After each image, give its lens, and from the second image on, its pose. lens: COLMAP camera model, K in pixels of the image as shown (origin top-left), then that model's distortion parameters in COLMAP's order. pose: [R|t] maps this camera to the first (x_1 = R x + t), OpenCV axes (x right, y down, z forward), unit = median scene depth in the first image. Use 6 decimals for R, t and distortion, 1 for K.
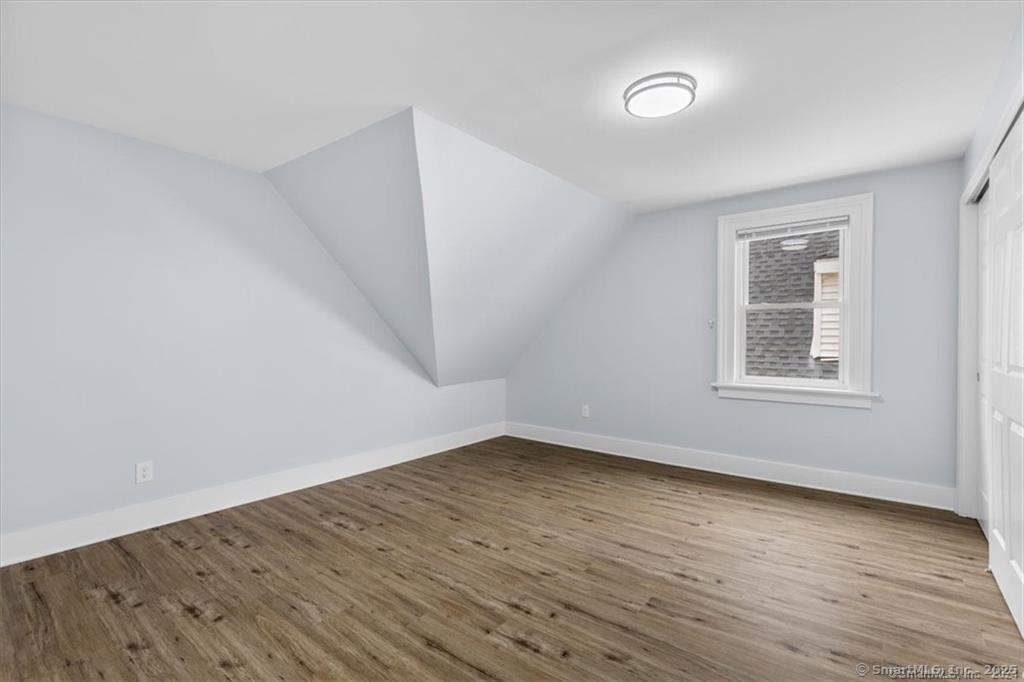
lens RADIAL K [[435.8, 0, 512.0], [0, 435.8, 339.8], [0, 0, 1]] dist [-0.000612, -0.000361]
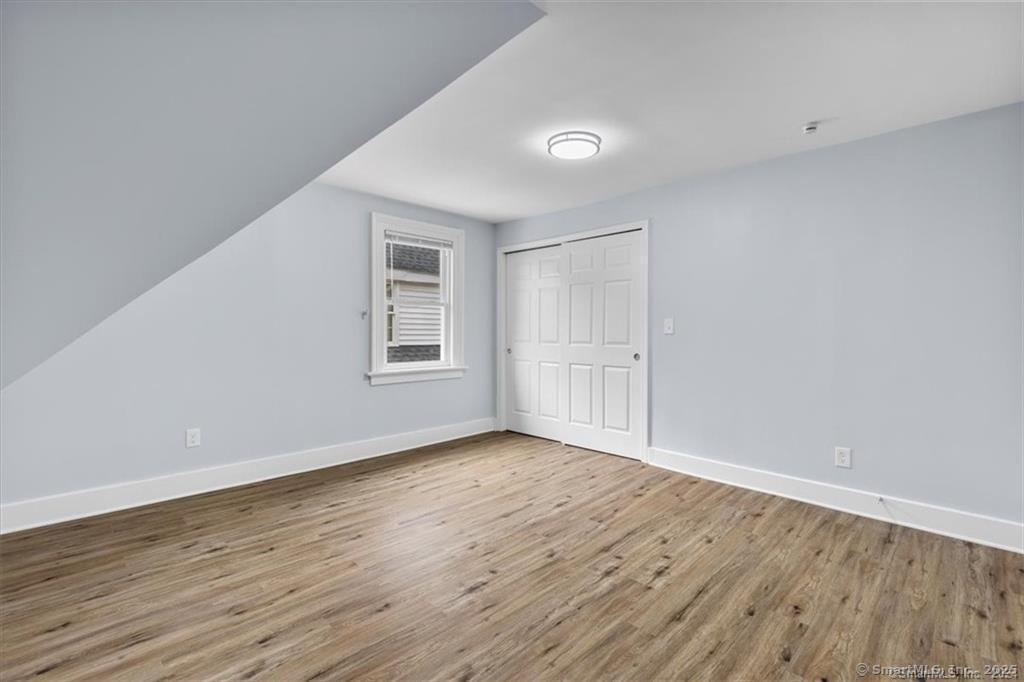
lens RADIAL K [[435.8, 0, 525.7], [0, 435.8, 319.8], [0, 0, 1]] dist [-0.000612, -0.000361]
pose [[0.156453, 0.020159, 0.987480, -0.745115], [0.003239, 0.999776, -0.020924, -0.005115], [-0.987680, 0.006472, 0.156352, 0.679917]]
